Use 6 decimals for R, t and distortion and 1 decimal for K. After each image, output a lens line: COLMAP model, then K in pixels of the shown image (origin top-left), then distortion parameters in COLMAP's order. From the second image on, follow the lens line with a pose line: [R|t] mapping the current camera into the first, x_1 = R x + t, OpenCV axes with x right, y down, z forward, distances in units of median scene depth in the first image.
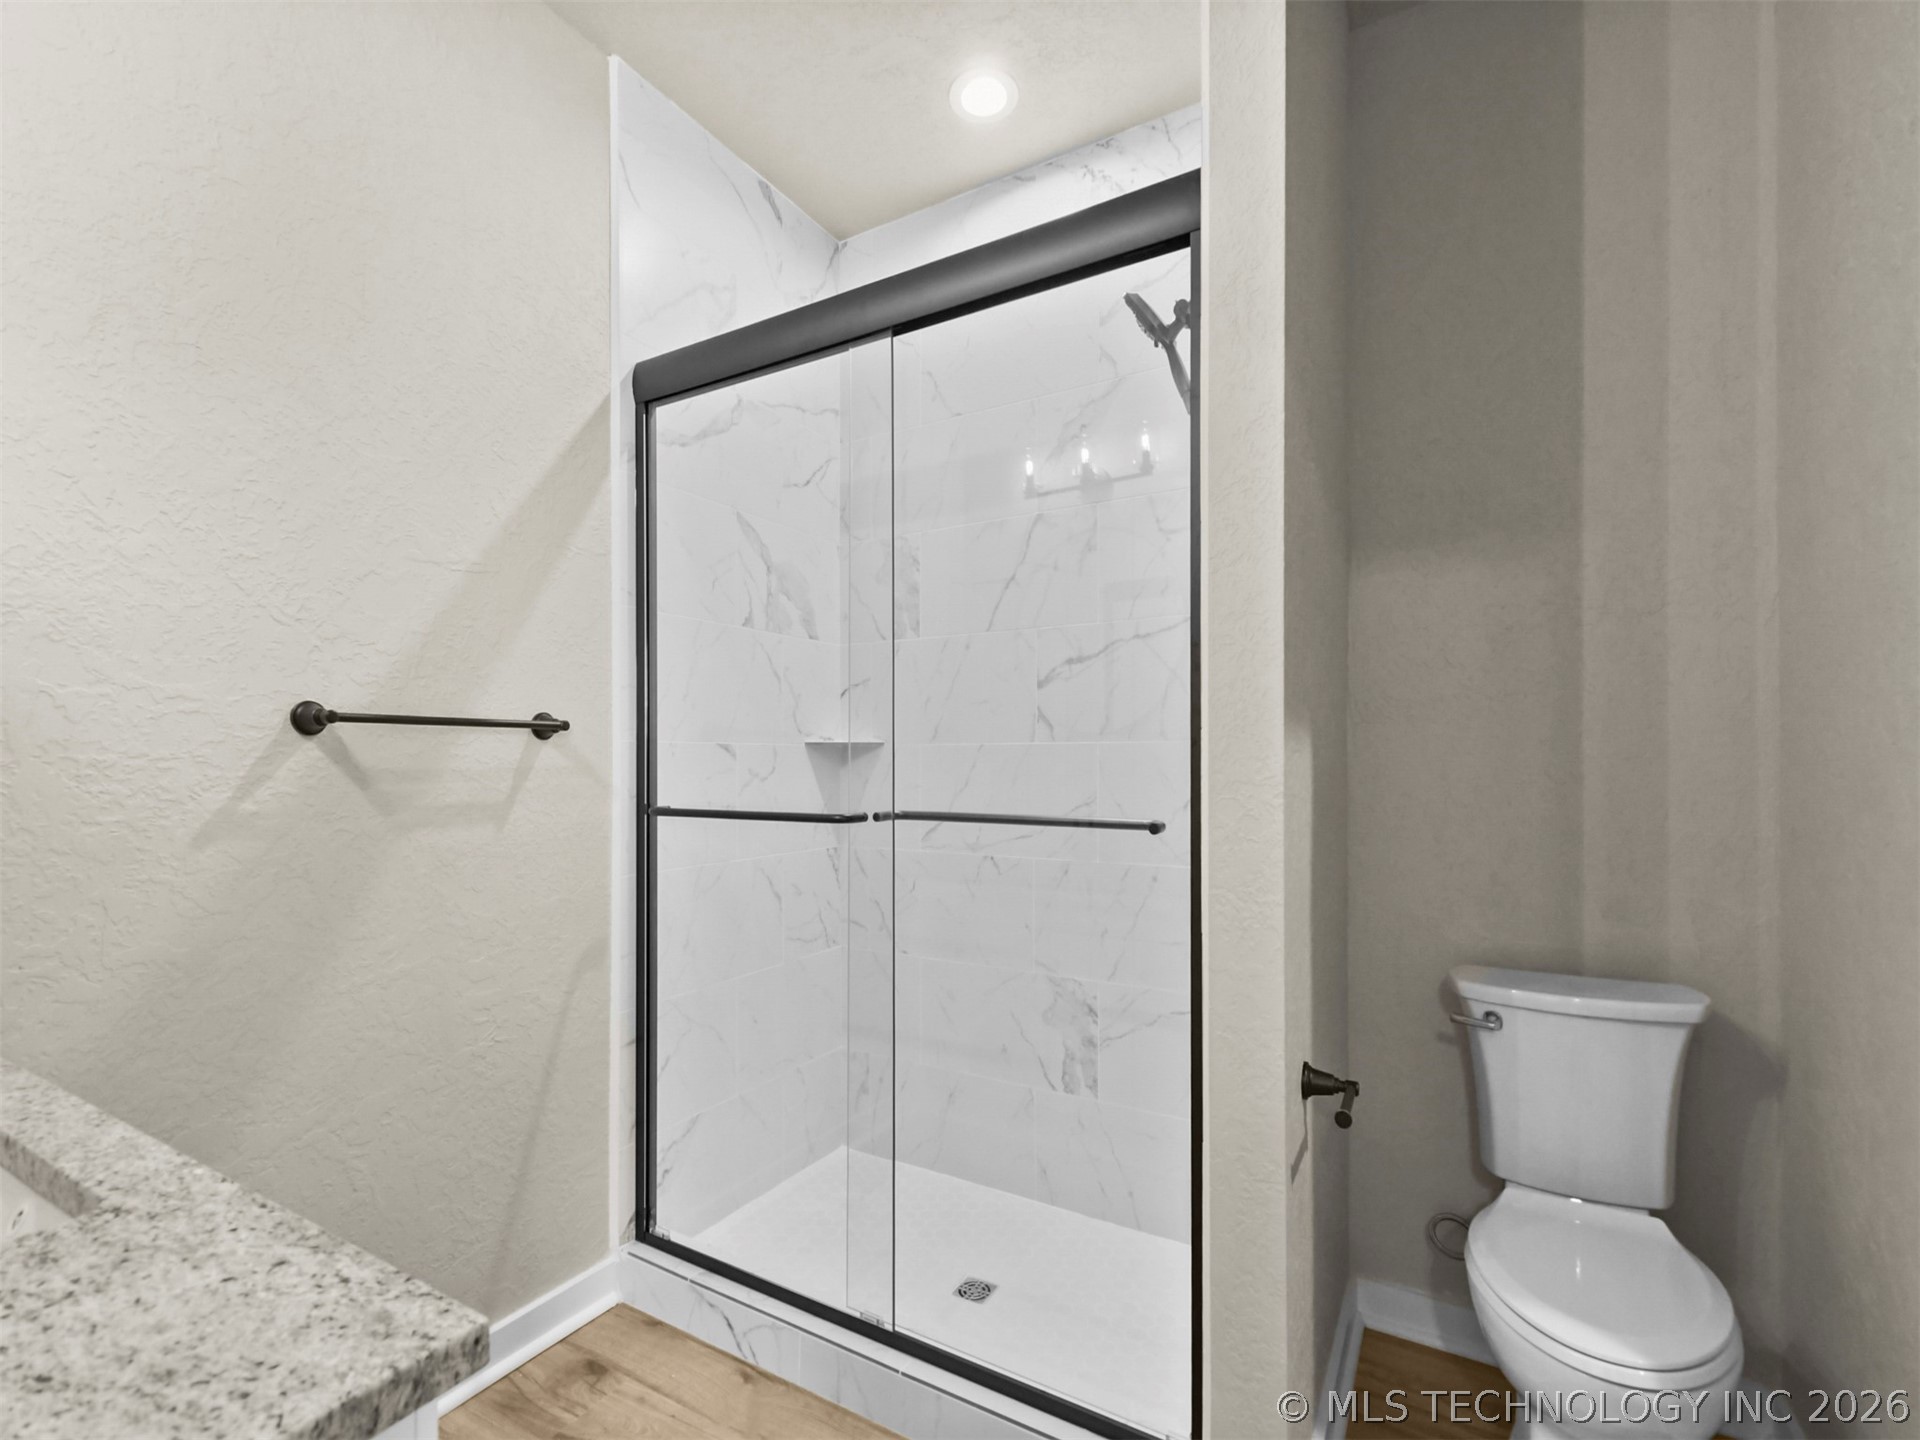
lens RADIAL K [[864.3, 0, 965.3], [0, 864.3, 748.3], [0, 0, 1]] dist [0.024510, -0.011032]
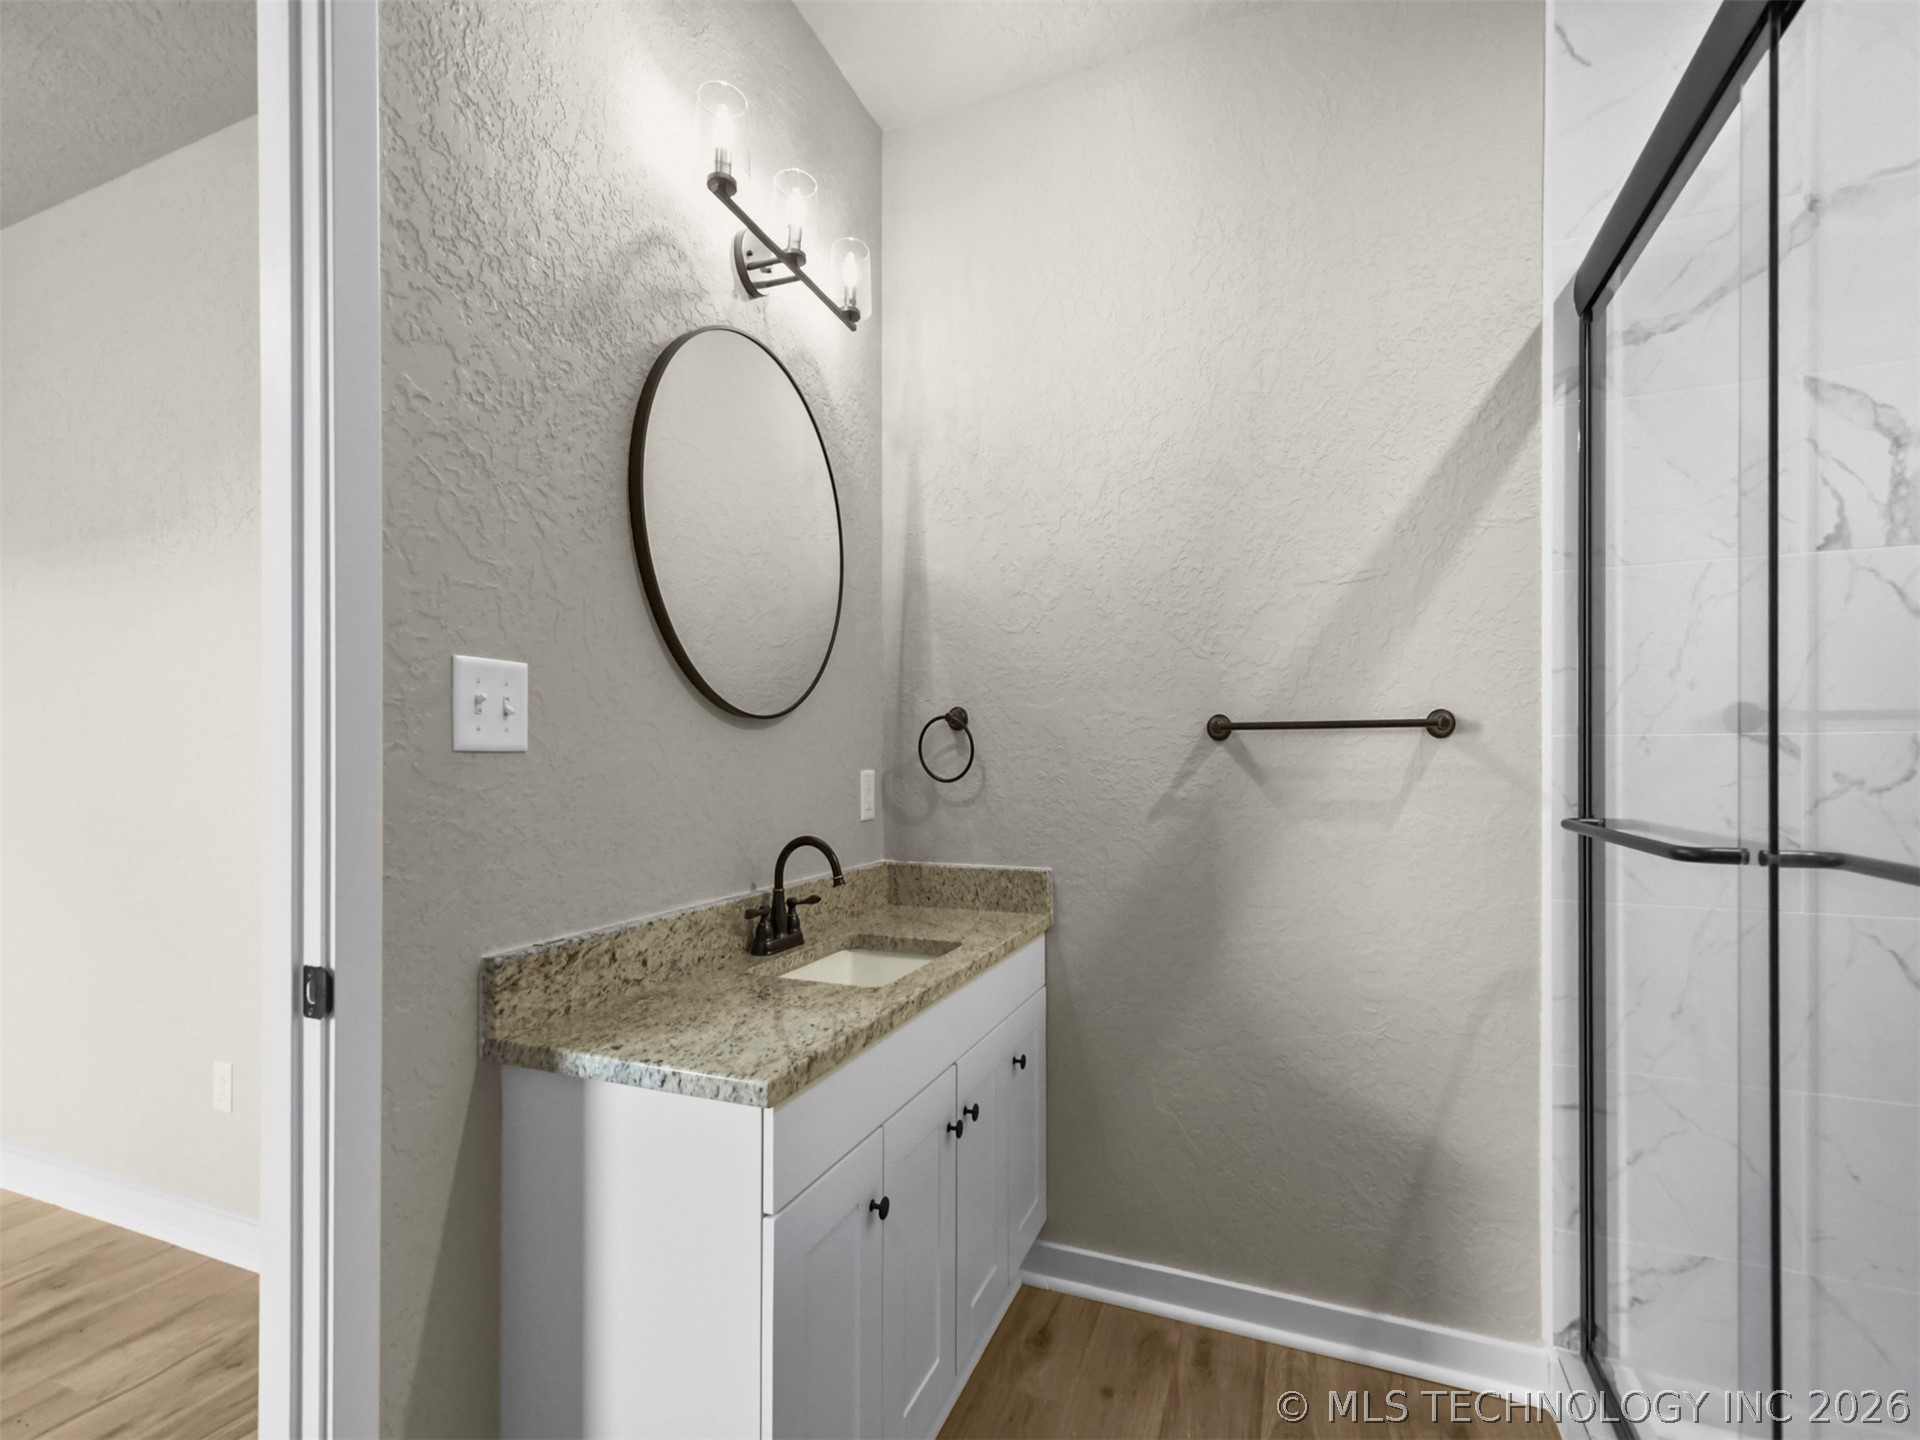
lens RADIAL K [[864.3, 0, 965.3], [0, 864.3, 748.3], [0, 0, 1]] dist [0.024510, -0.011032]
pose [[0.134560, -0.012452, -0.990827, 0.362315], [0.016527, 0.999810, -0.010321, 0.002437], [0.990768, -0.014987, 0.134740, 0.342193]]
